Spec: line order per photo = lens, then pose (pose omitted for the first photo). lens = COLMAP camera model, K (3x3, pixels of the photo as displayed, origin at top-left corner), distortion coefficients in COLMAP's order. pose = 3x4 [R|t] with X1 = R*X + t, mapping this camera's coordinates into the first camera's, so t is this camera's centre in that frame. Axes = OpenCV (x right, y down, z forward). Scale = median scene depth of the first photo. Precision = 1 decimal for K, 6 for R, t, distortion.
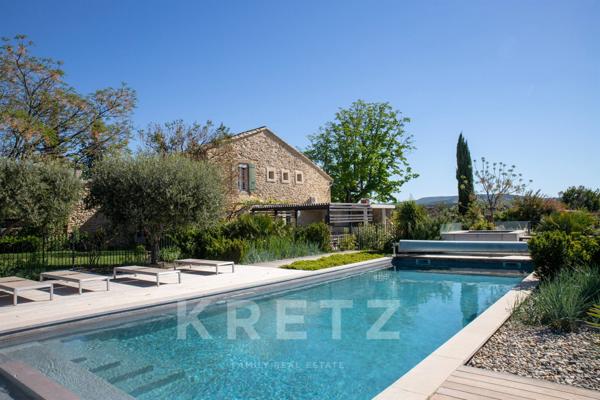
lens RADIAL K [[408.7, 0, 300.0], [0, 408.7, 194.0], [0, 0, 1]] dist [-0.147085, 0.115379]
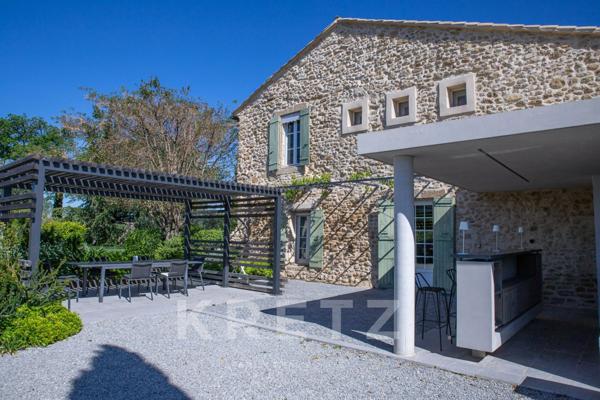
lens RADIAL K [[408.7, 0, 300.0], [0, 408.7, 194.0], [0, 0, 1]] dist [-0.147085, 0.115379]
pose [[-0.018052, -0.082335, -0.996441, 0.364834], [0.044831, 0.995535, -0.083072, 0.069557], [0.998831, -0.046171, -0.014280, 1.015314]]
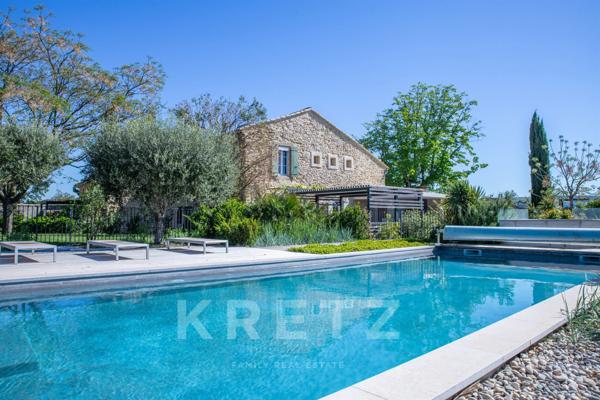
lens RADIAL K [[408.7, 0, 300.0], [0, 408.7, 194.0], [0, 0, 1]] dist [-0.147085, 0.115379]
pose [[0.984999, 0.012182, -0.172131, 0.056989], [-0.011617, 0.999923, 0.004288, 0.029510], [0.172170, -0.002224, 0.985065, 0.087653]]
